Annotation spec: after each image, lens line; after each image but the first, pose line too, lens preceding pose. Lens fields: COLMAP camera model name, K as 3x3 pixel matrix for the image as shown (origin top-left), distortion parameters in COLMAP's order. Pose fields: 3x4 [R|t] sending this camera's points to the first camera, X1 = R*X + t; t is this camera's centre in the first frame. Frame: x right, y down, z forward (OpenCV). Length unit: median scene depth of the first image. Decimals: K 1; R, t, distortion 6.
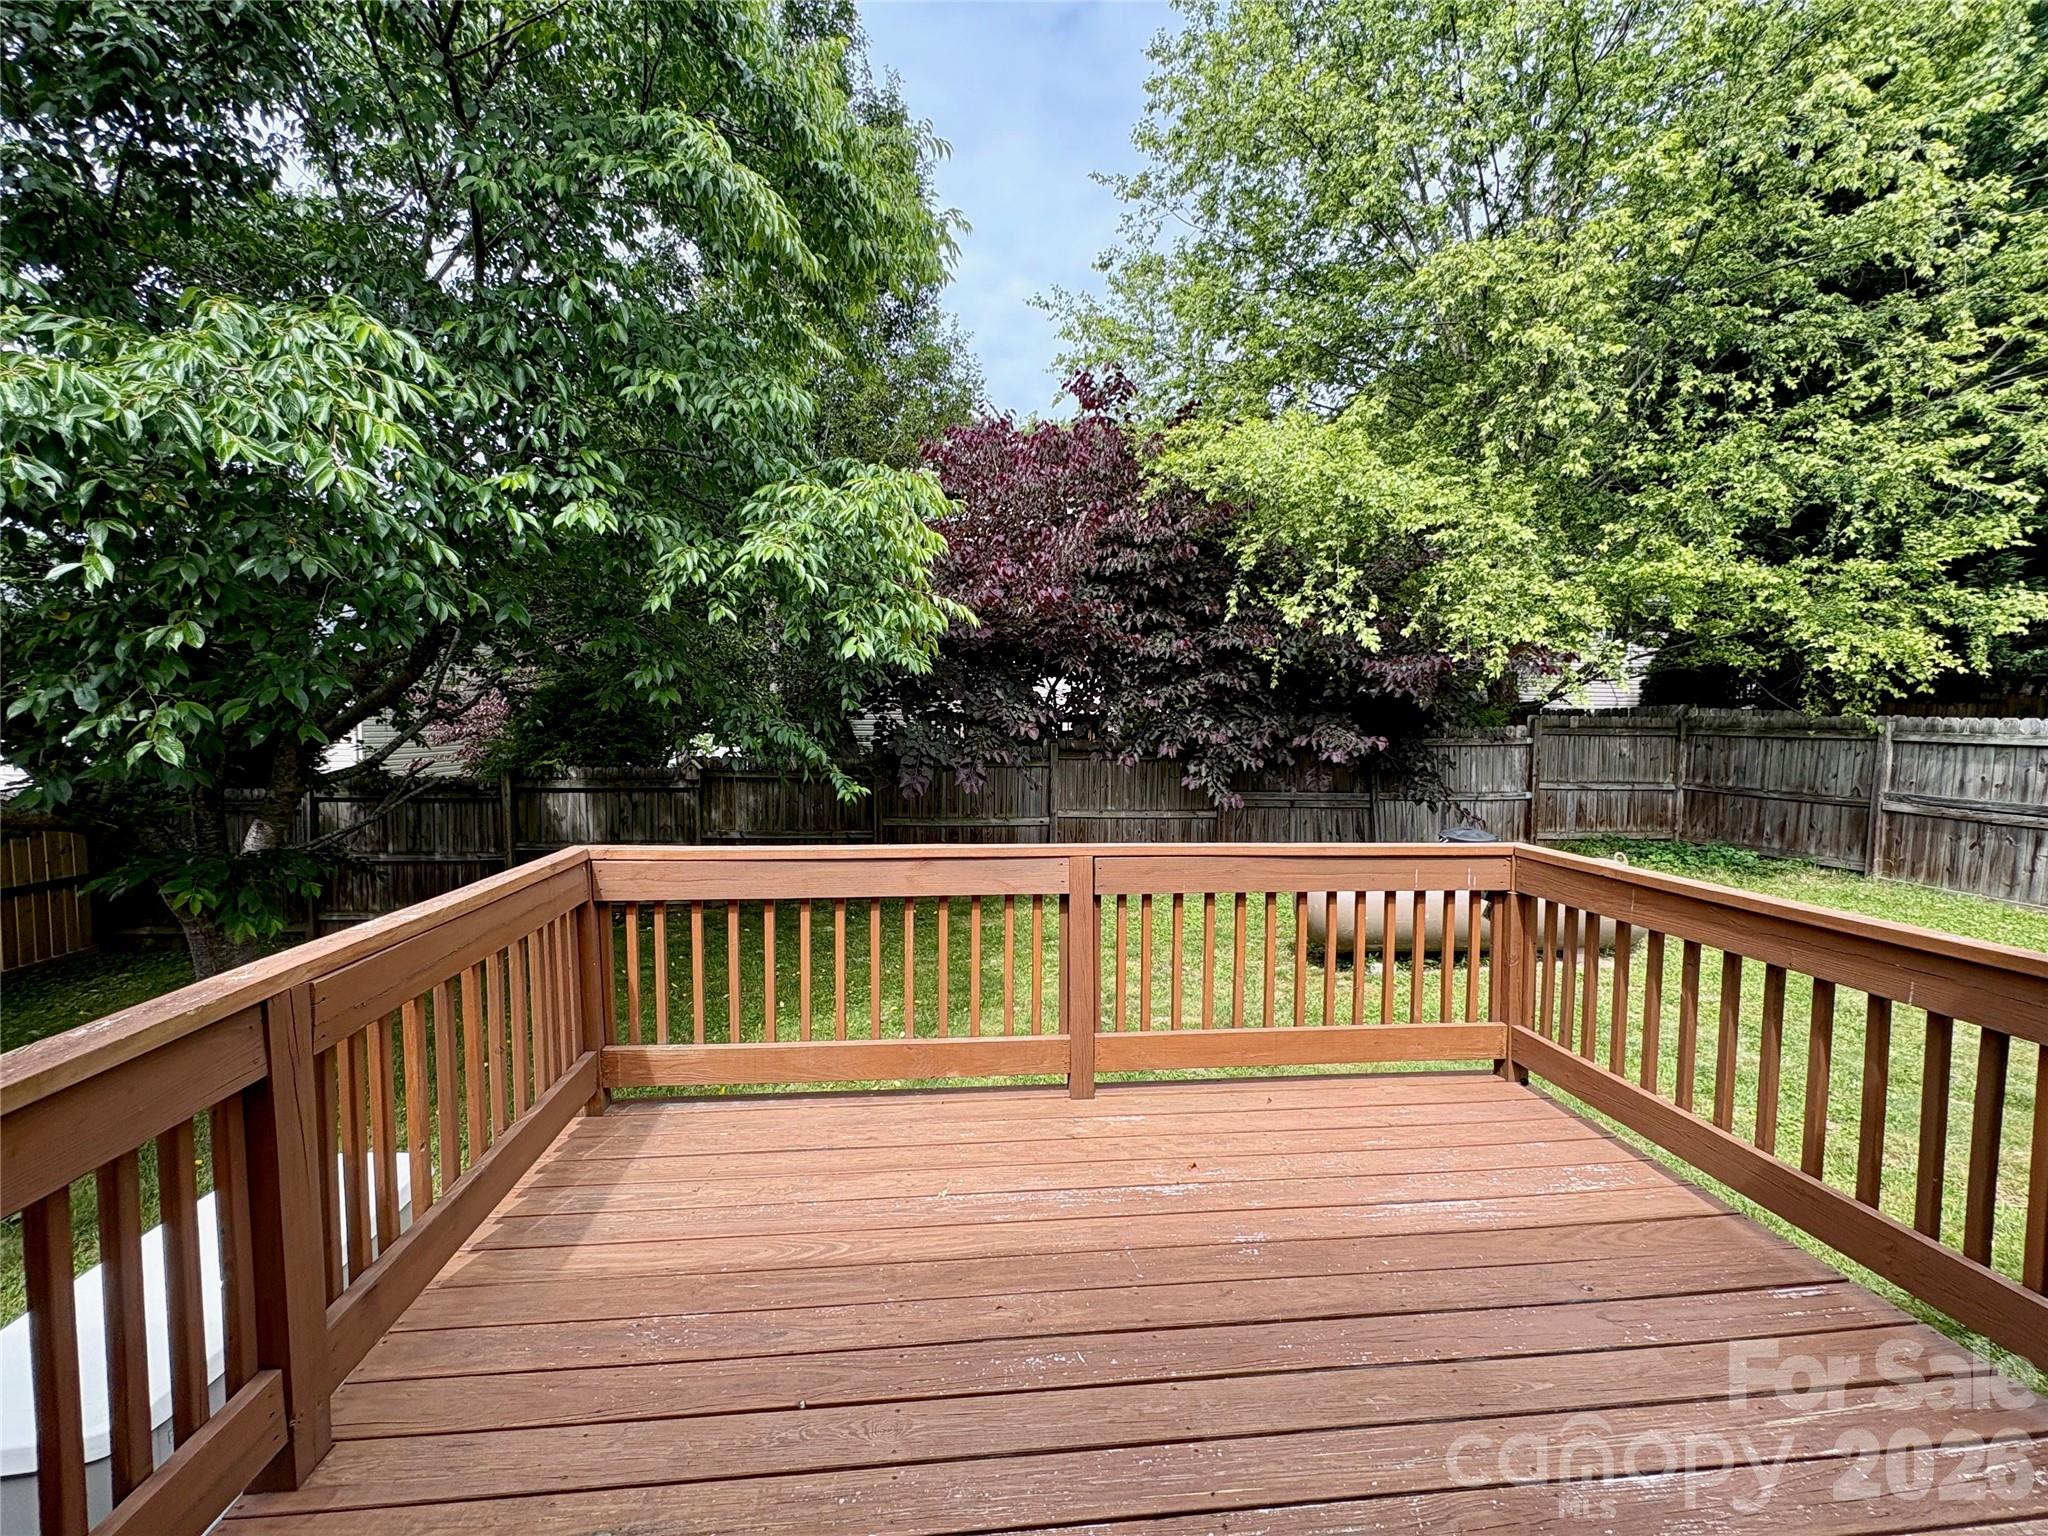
lens RADIAL K [[813.1, 0, 1025.9], [0, 813.1, 769.4], [0, 0, 1]] dist [-0.001761, 0.000059]
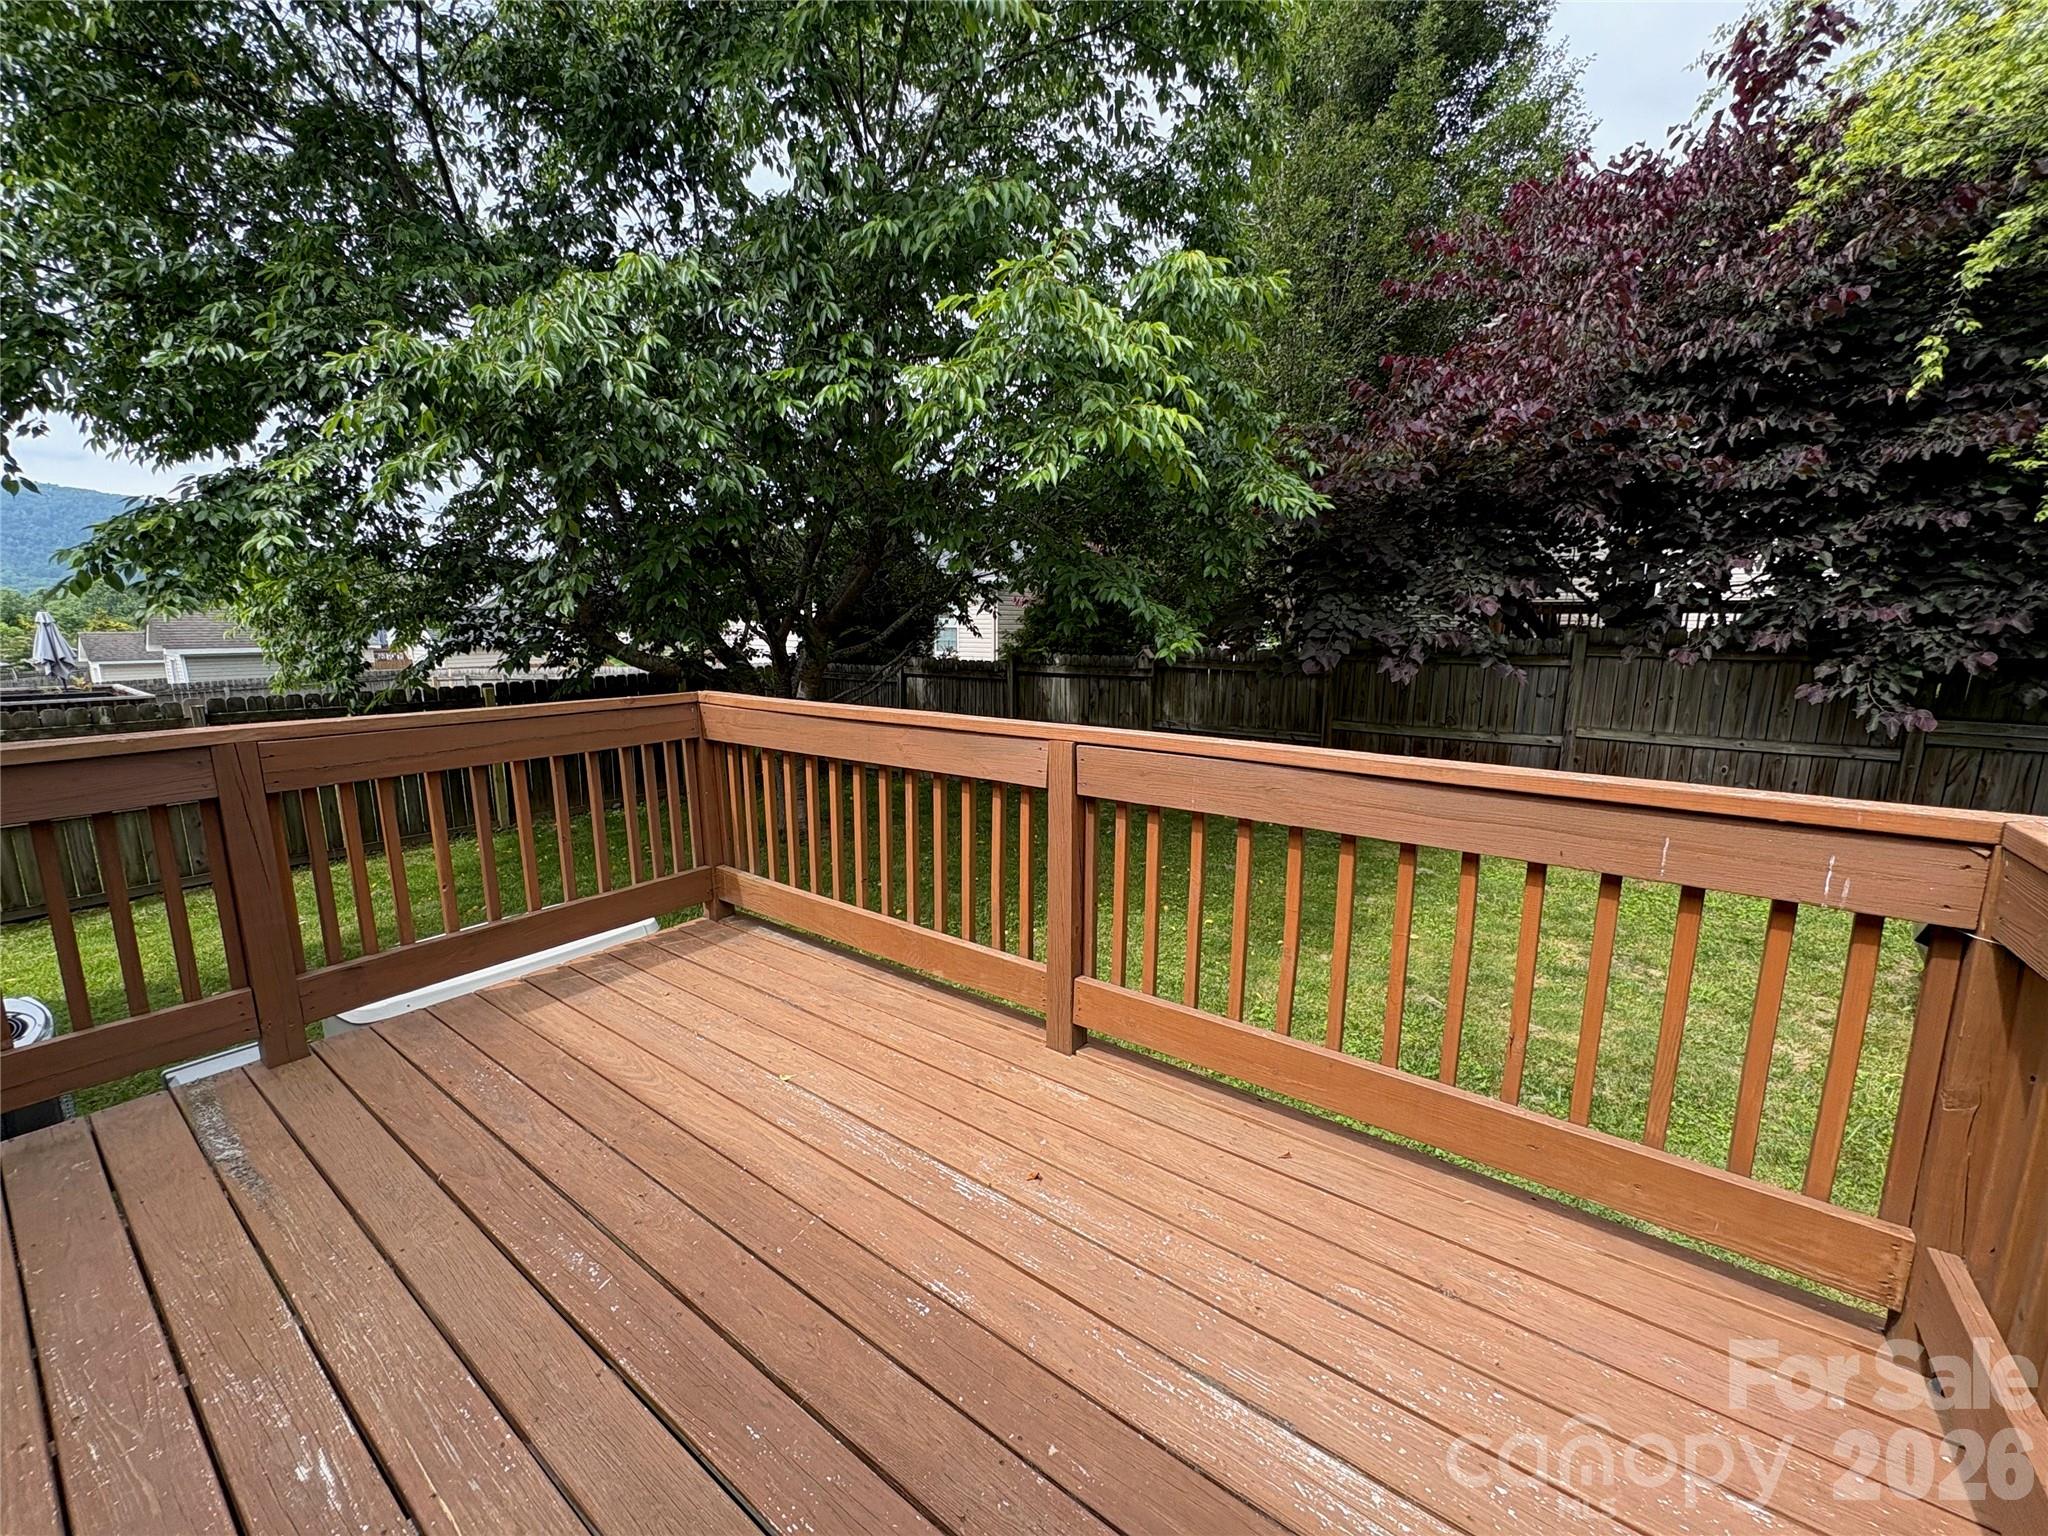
lens RADIAL K [[817.4, 0, 1025.5], [0, 817.4, 770.7], [0, 0, 1]] dist [0.000307, 0.000571]
pose [[0.739070, 0.113344, -0.664024, 0.556632], [-0.035737, 0.990952, 0.129371, 0.039730], [0.672680, -0.071884, 0.736434, 0.434866]]
